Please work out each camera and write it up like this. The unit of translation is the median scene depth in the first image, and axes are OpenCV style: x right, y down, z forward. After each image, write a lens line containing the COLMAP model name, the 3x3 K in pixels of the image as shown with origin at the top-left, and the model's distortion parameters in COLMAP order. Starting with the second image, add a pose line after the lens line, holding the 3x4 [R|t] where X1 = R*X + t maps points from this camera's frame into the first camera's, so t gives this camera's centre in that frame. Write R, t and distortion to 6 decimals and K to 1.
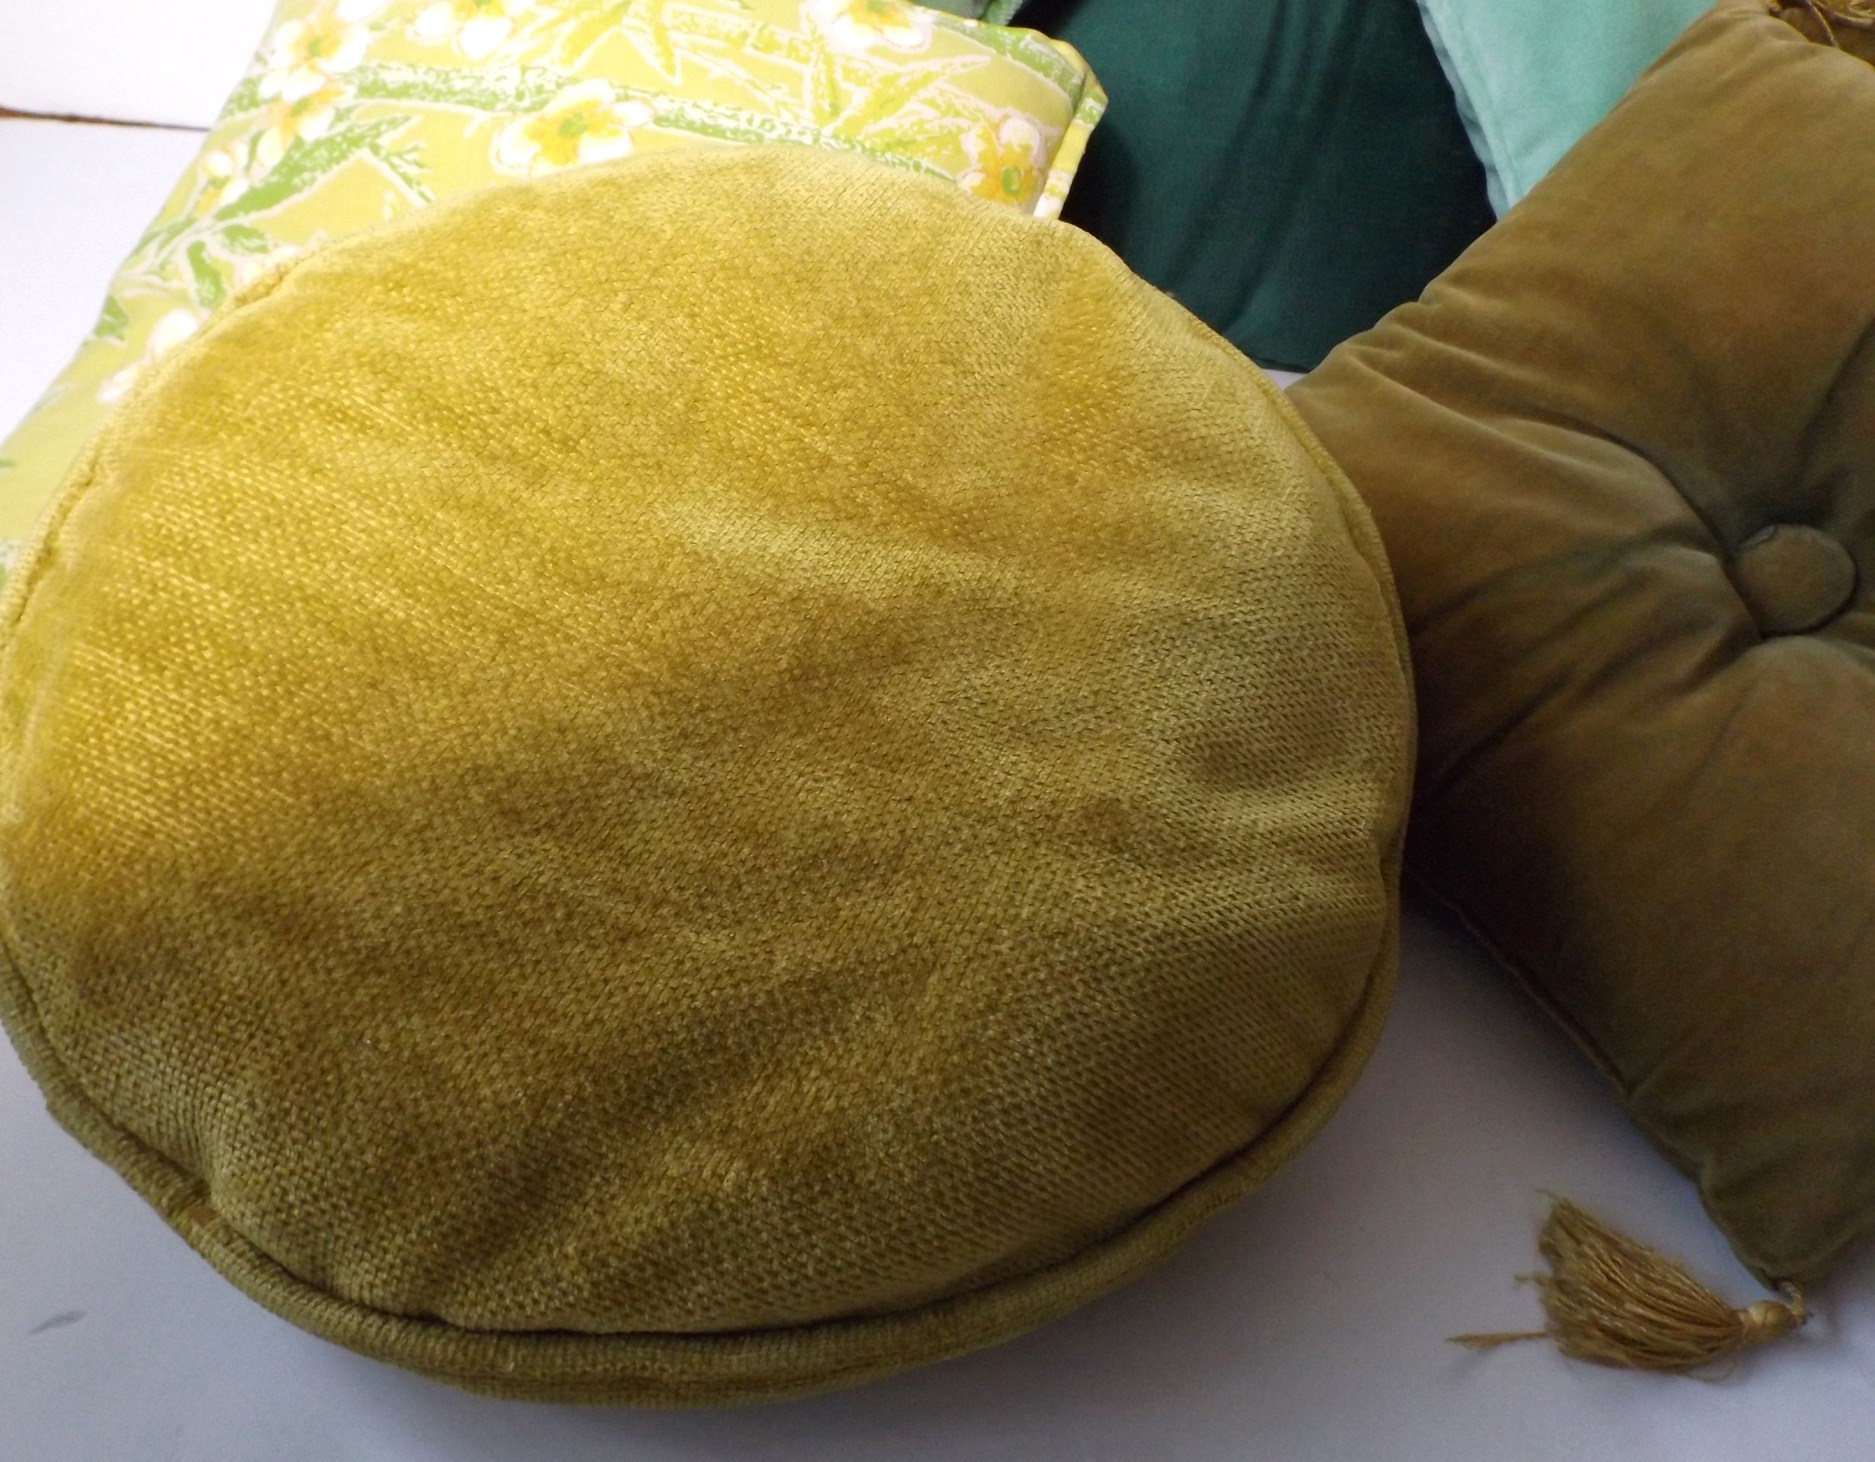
lens RADIAL K [[1388.7, 0, 881.0], [0, 1388.7, 770.0], [0, 0, 1]] dist [-0.008876, 0.007779]
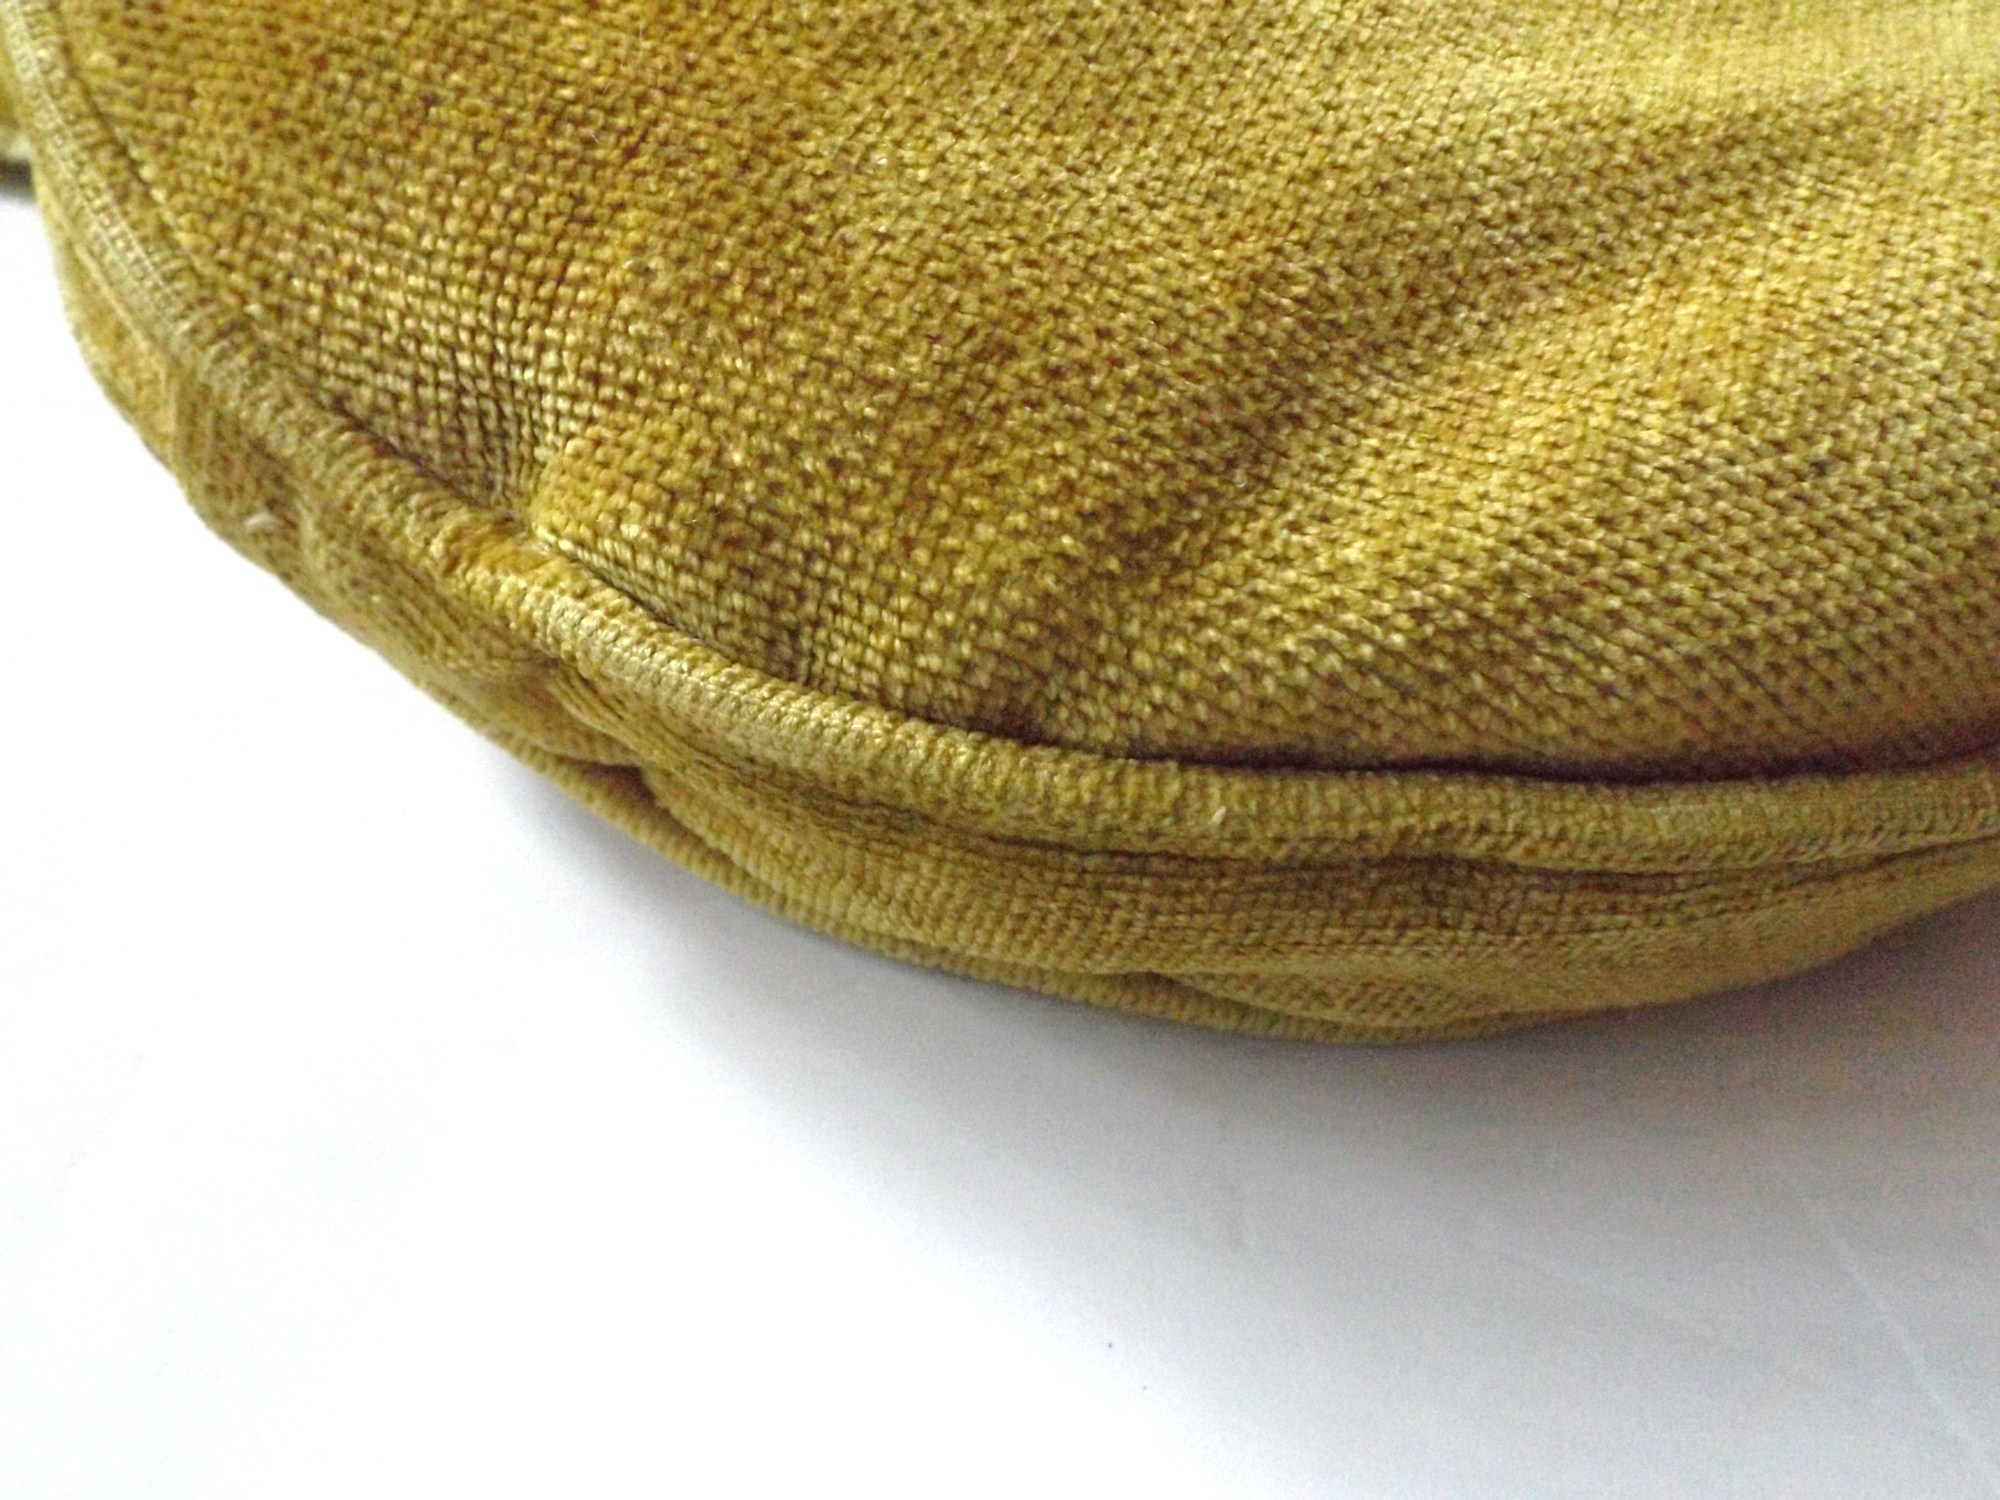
lens RADIAL K [[1149.3, 0, 1034.9], [0, 1149.3, 761.7], [0, 0, 1]] dist [0.025233, -0.001774]
pose [[0.997502, -0.013414, 0.069351, -0.343619], [0.016063, 0.999156, -0.037793, 0.411051], [-0.068785, 0.038813, 0.996876, 0.597901]]
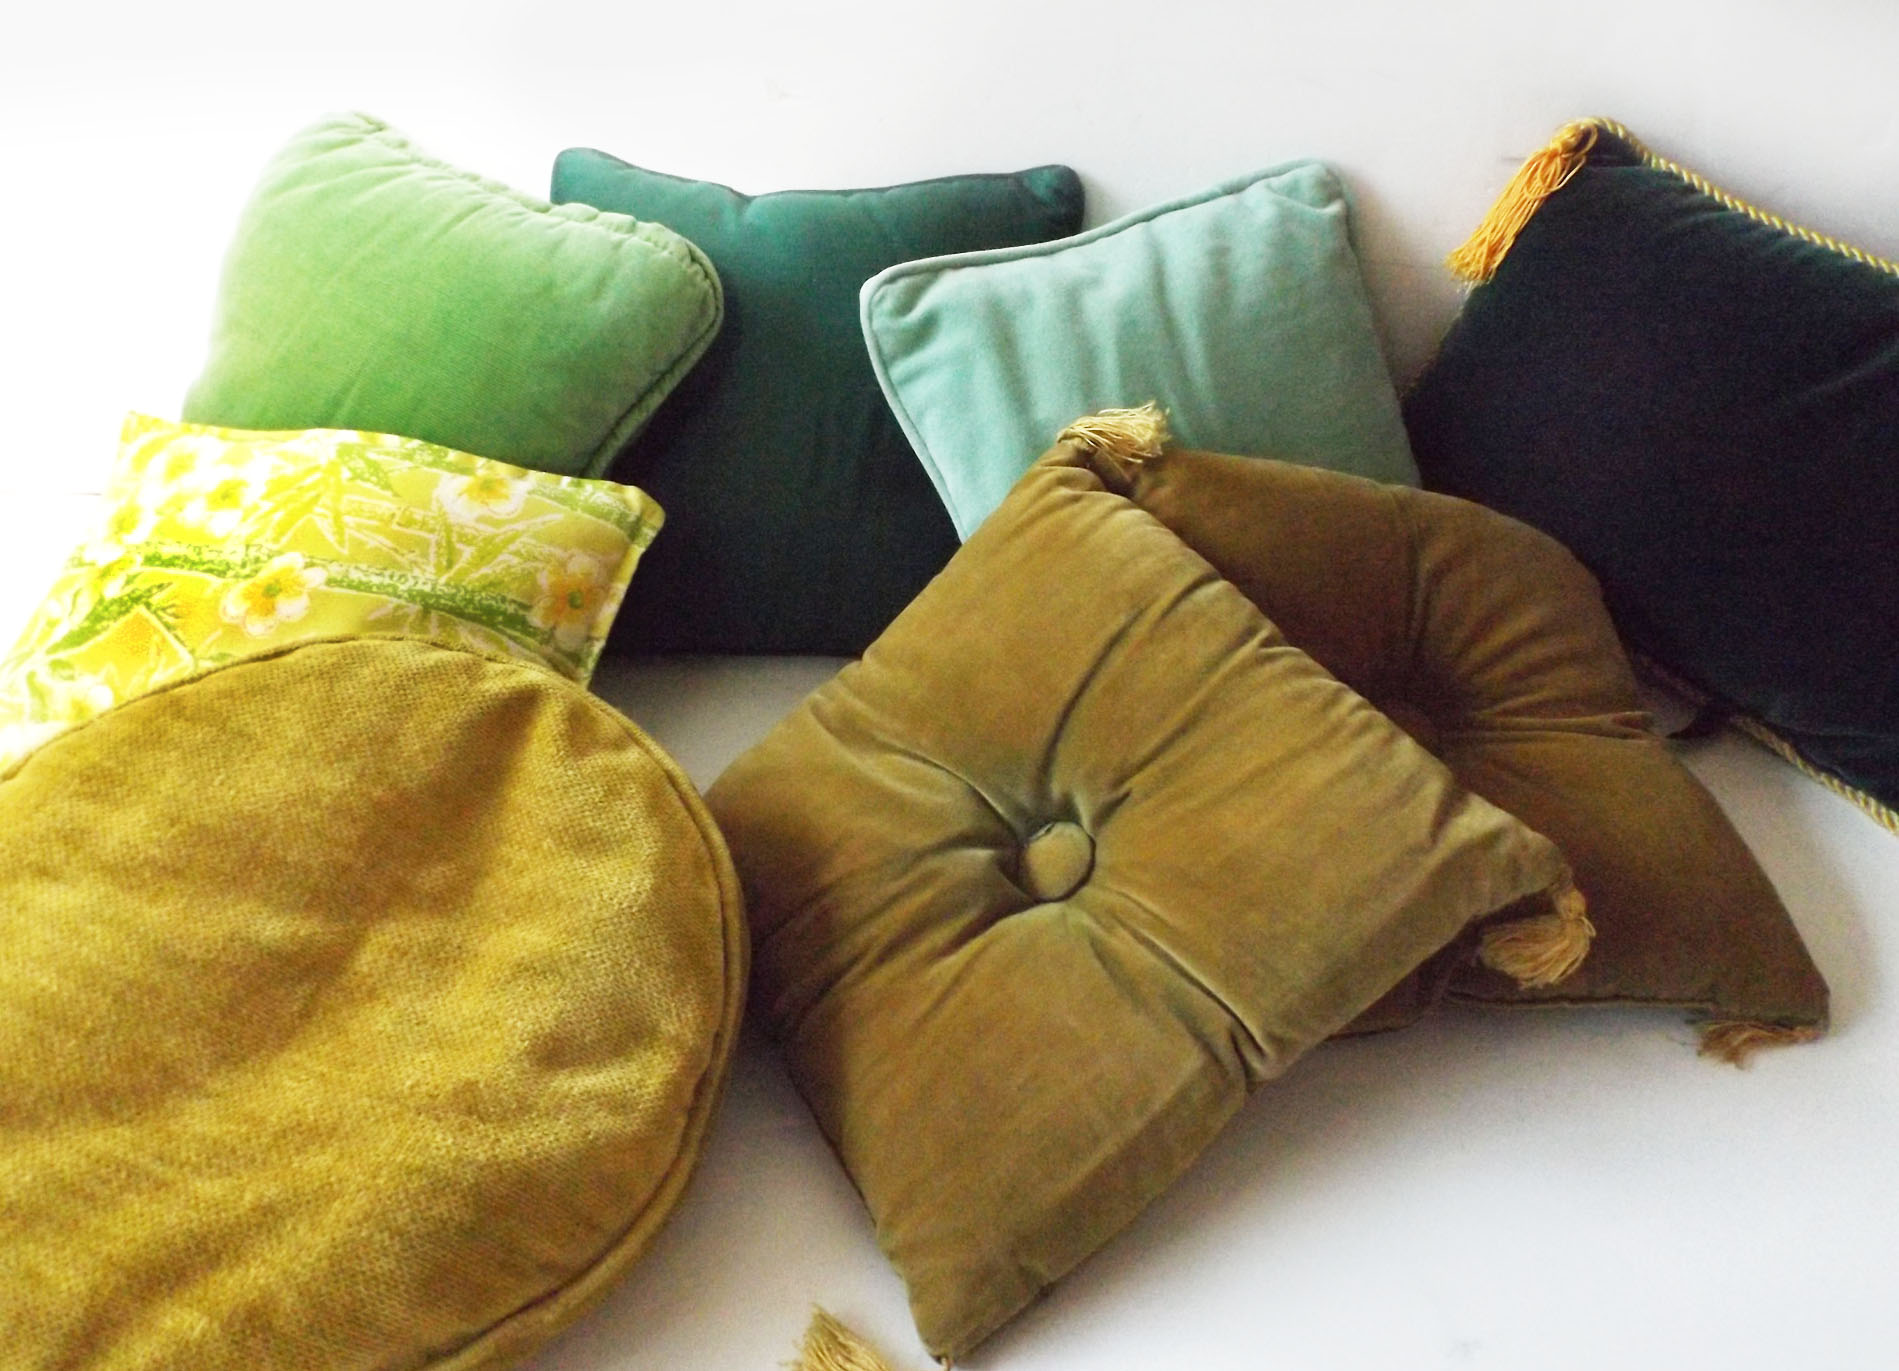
lens RADIAL K [[1394.6, 0, 891.2], [0, 1394.6, 675.9], [0, 0, 1]] dist [-0.003641, 0.013551]
pose [[0.998194, -0.057092, -0.018674, 0.840092], [0.054368, 0.990882, -0.123272, -0.263389], [0.025542, 0.122035, 0.992197, -0.847429]]
